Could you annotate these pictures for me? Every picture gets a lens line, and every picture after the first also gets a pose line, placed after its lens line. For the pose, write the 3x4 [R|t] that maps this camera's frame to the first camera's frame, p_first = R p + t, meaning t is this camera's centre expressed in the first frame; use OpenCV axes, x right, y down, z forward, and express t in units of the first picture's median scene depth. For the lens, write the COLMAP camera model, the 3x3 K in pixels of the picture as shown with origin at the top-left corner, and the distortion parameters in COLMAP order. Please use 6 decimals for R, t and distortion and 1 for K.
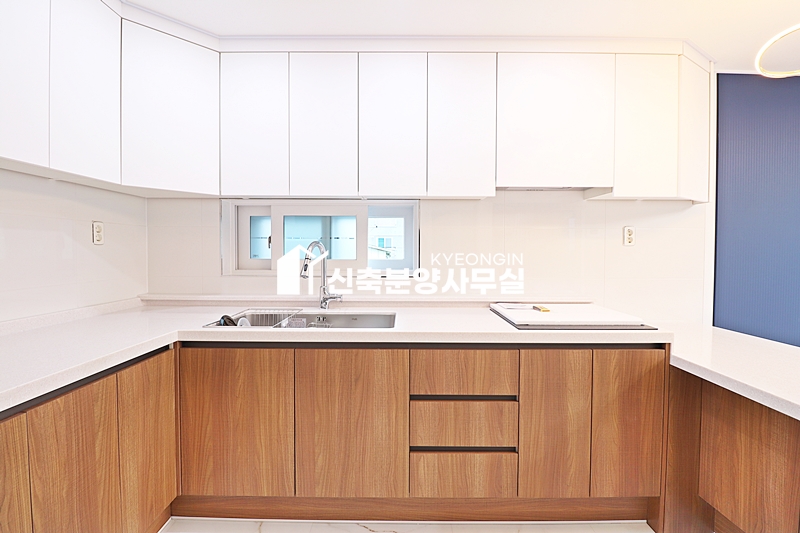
lens RADIAL K [[367.5, 0, 401.2], [0, 367.5, 259.2], [0, 0, 1]] dist [-0.002281, -0.012842]
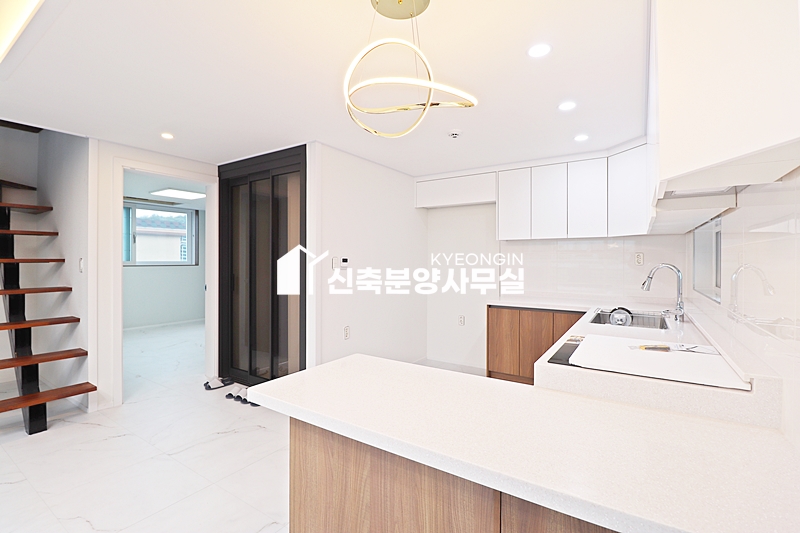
lens RADIAL K [[367.5, 0, 401.2], [0, 367.5, 259.2], [0, 0, 1]] dist [-0.002281, -0.012842]
pose [[-0.544444, -0.007212, -0.838766, 1.718982], [-0.023823, 0.999693, 0.006868, -0.065555], [0.838459, 0.023721, -0.544448, 1.202018]]
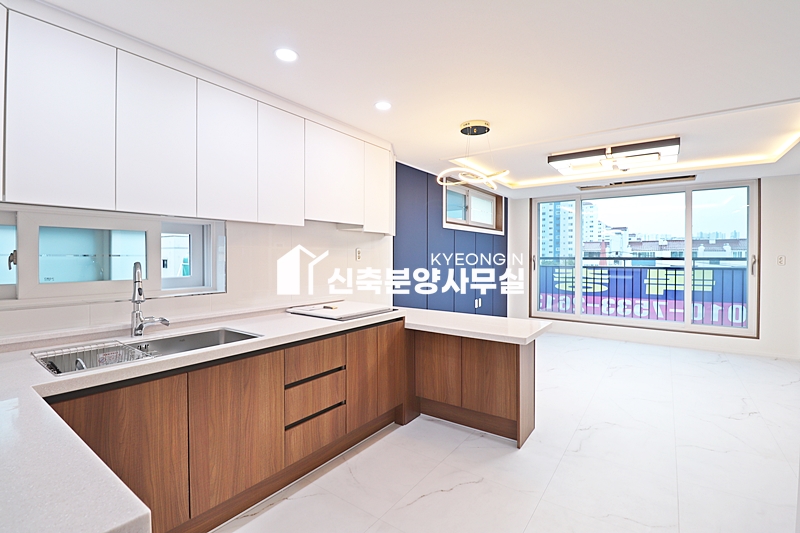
lens RADIAL K [[367.5, 0, 401.2], [0, 367.5, 259.2], [0, 0, 1]] dist [-0.002281, -0.012842]
pose [[0.580599, -0.009066, 0.814139, -0.761154], [0.020501, 0.999784, -0.003487, -0.049903], [-0.813931, 0.018715, 0.580660, -0.062723]]
